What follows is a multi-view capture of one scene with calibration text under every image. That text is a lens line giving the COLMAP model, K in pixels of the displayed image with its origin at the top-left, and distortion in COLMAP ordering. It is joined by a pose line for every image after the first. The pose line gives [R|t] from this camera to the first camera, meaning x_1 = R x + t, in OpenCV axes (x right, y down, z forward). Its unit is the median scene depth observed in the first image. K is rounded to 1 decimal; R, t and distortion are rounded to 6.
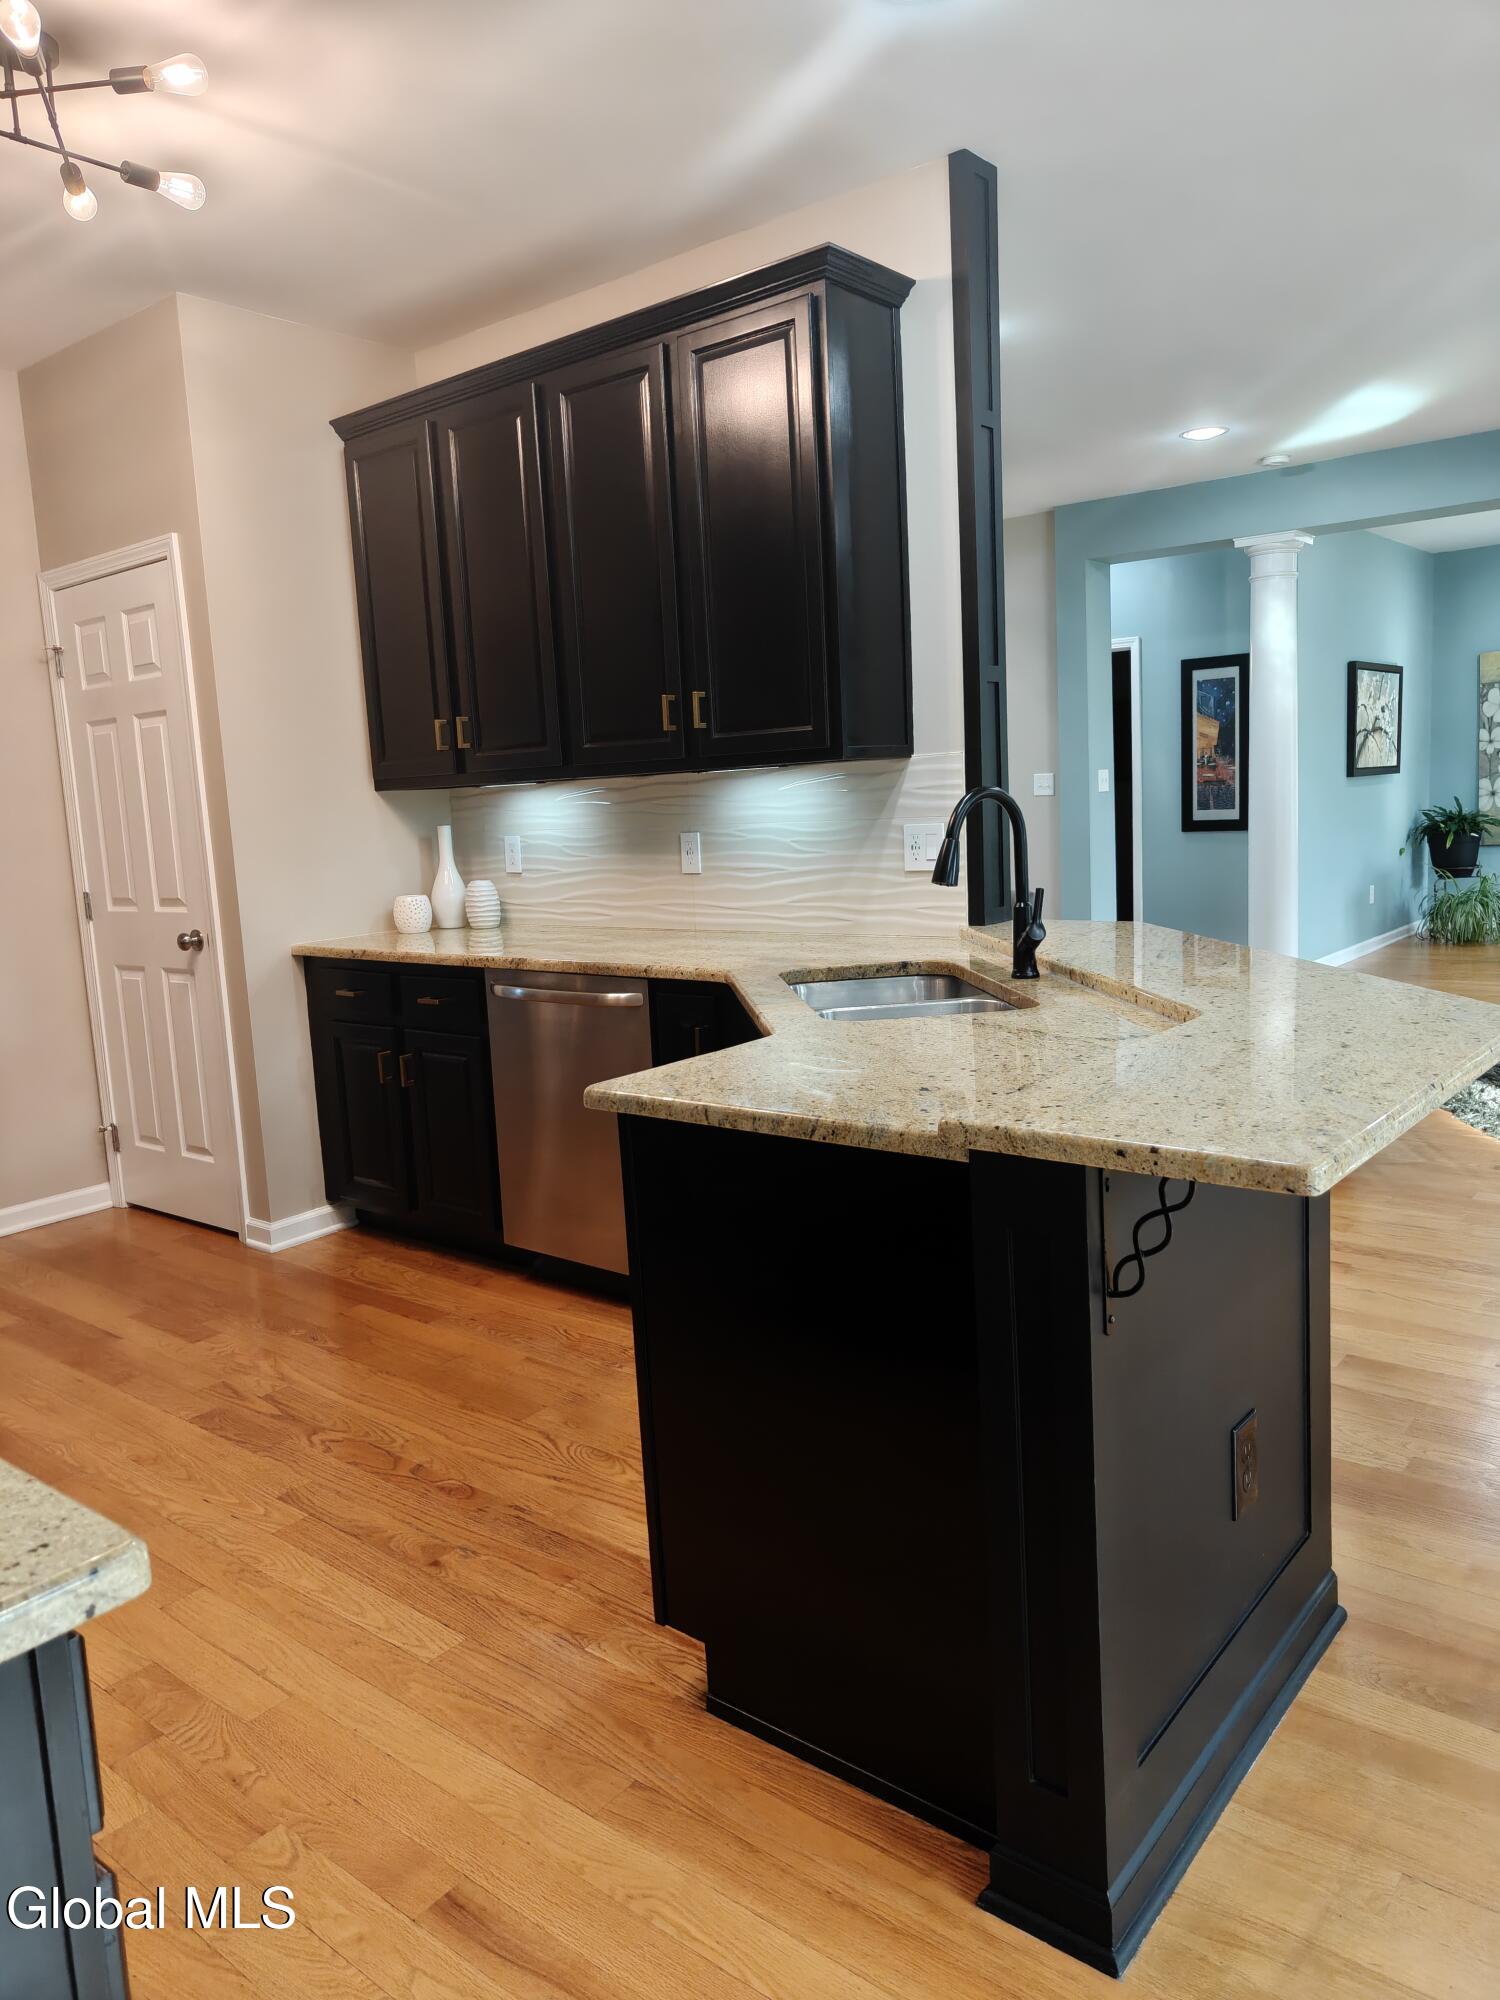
lens RADIAL K [[1409.1, 0, 739.8], [0, 1409.1, 990.8], [0, 0, 1]] dist [0.008912, -0.002416]
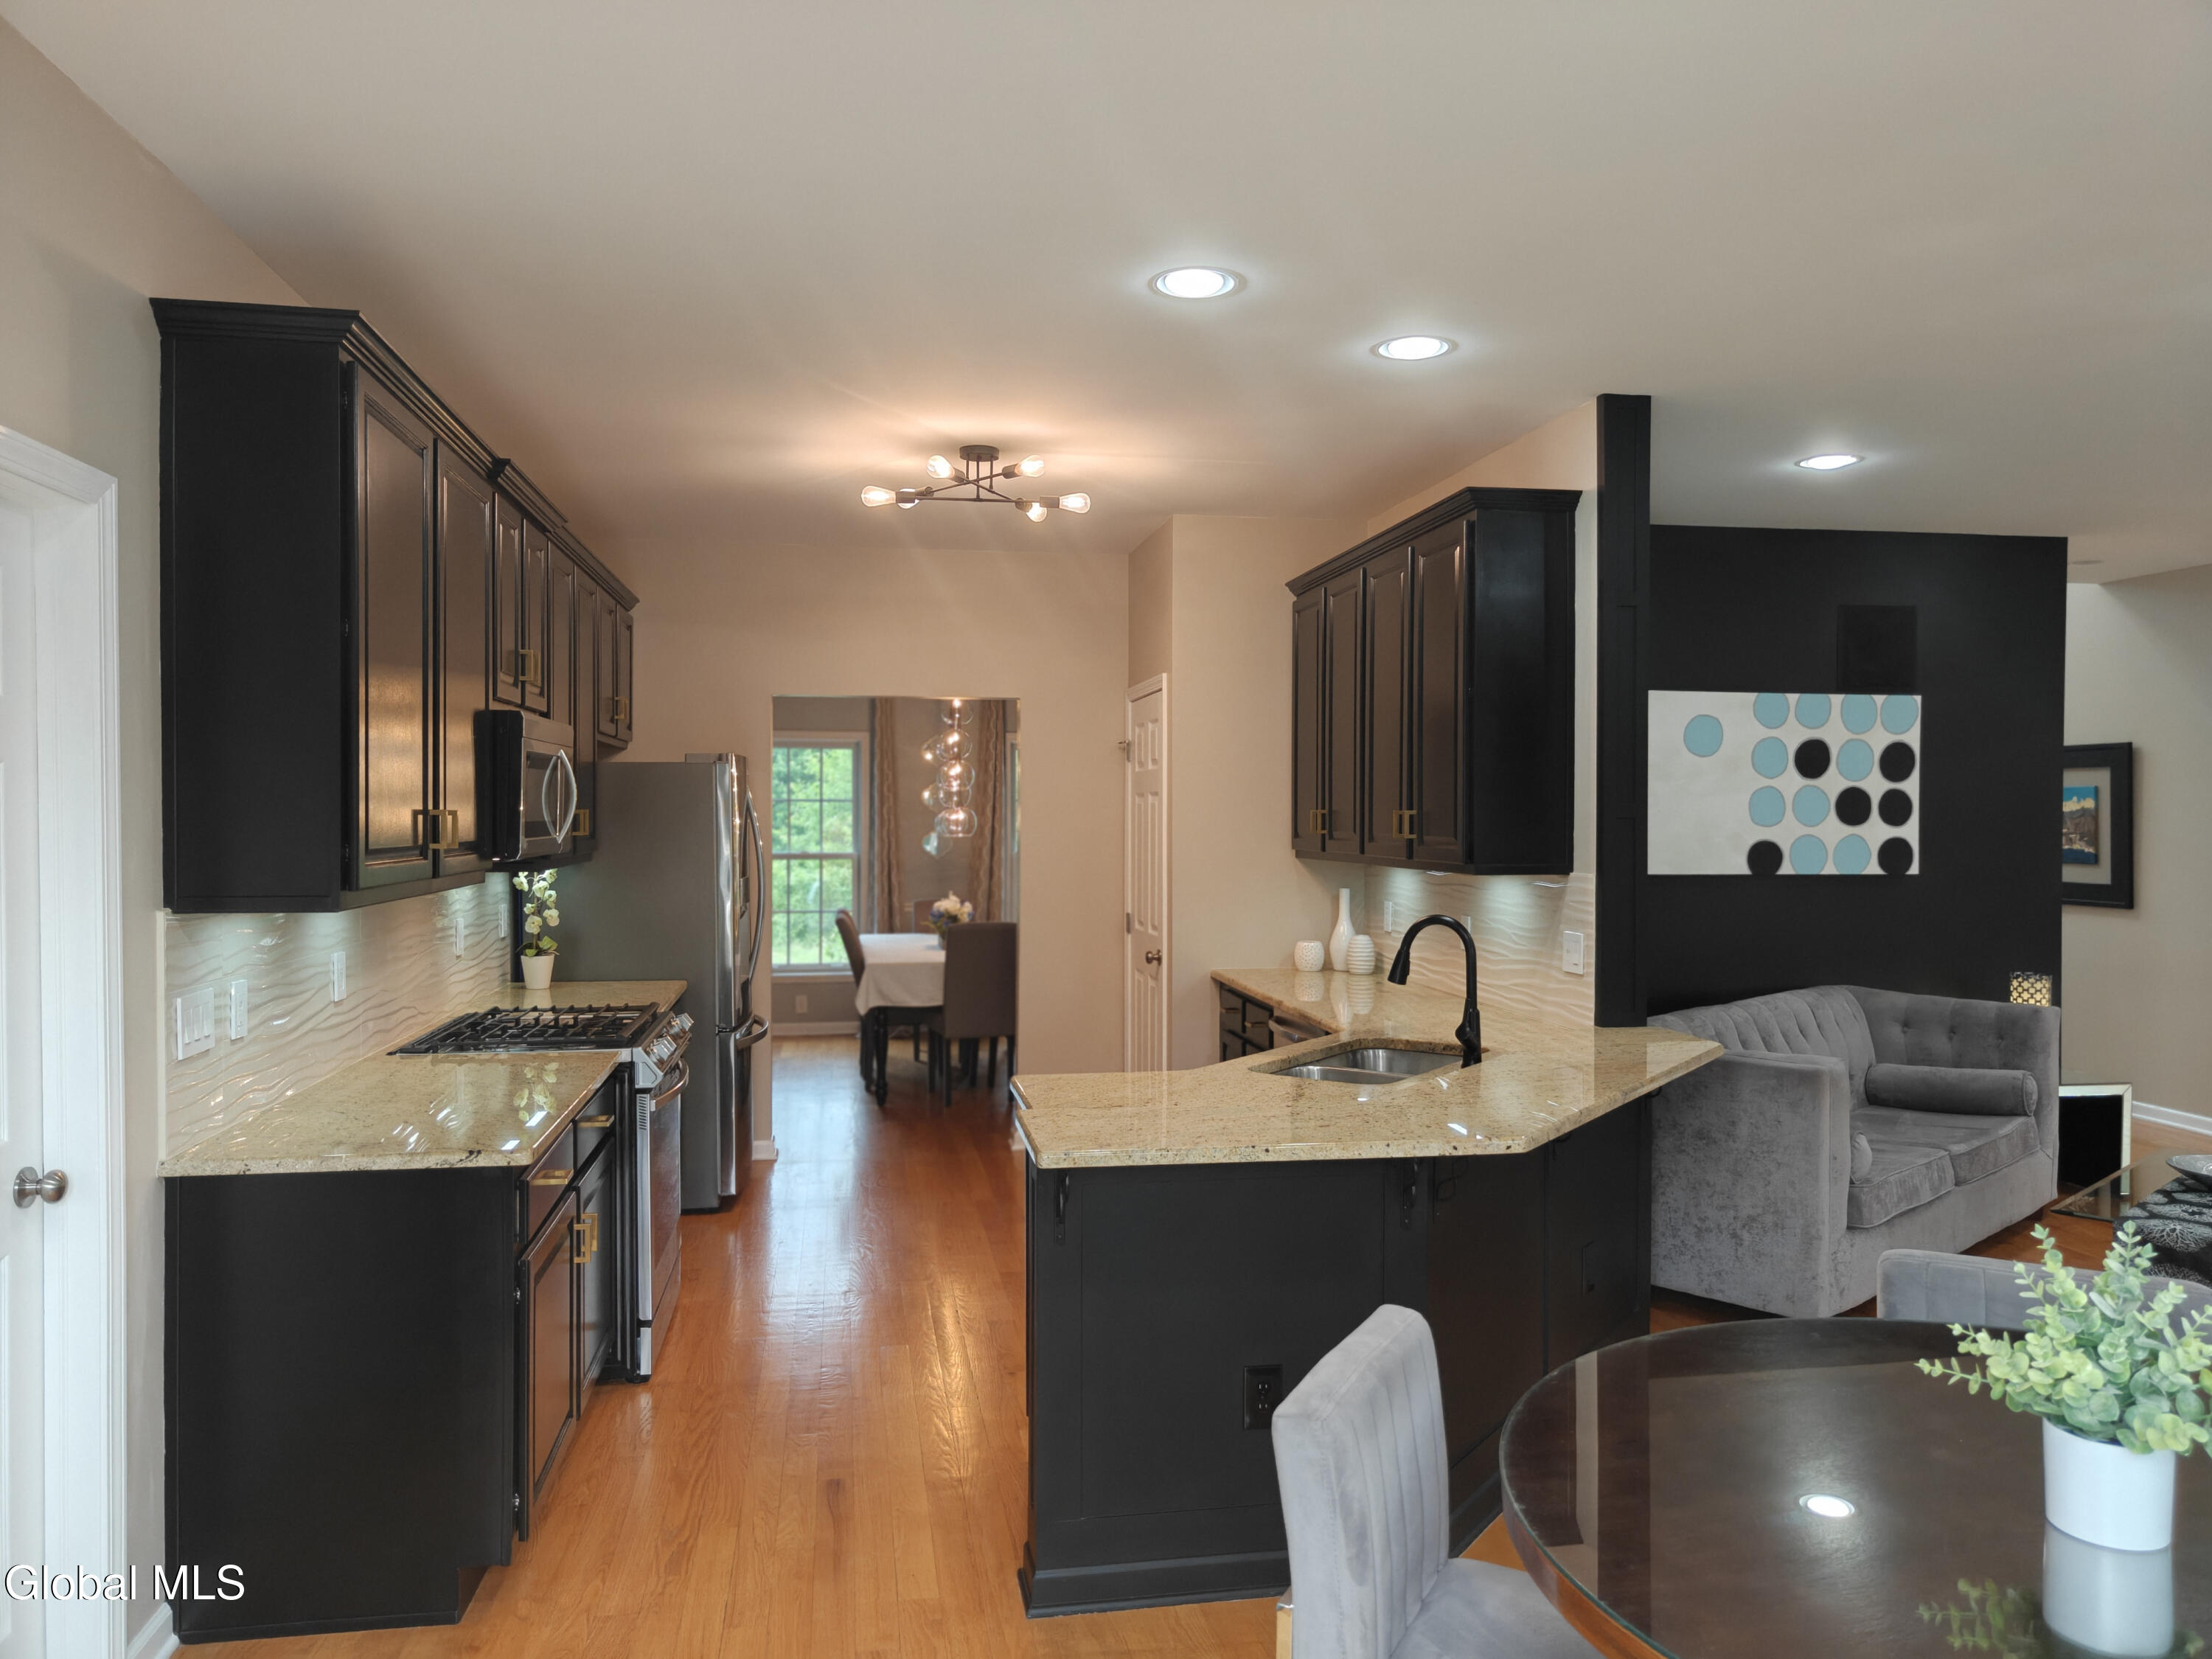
lens RADIAL K [[1558.4, 0, 1102.6], [0, 1558.4, 835.5], [0, 0, 1]] dist [0.008912, -0.002416]
pose [[0.752596, 0.063171, -0.655445, 0.649461], [-0.133832, 0.989286, -0.058323, -0.067603], [0.644738, 0.131613, 0.752988, -0.220335]]
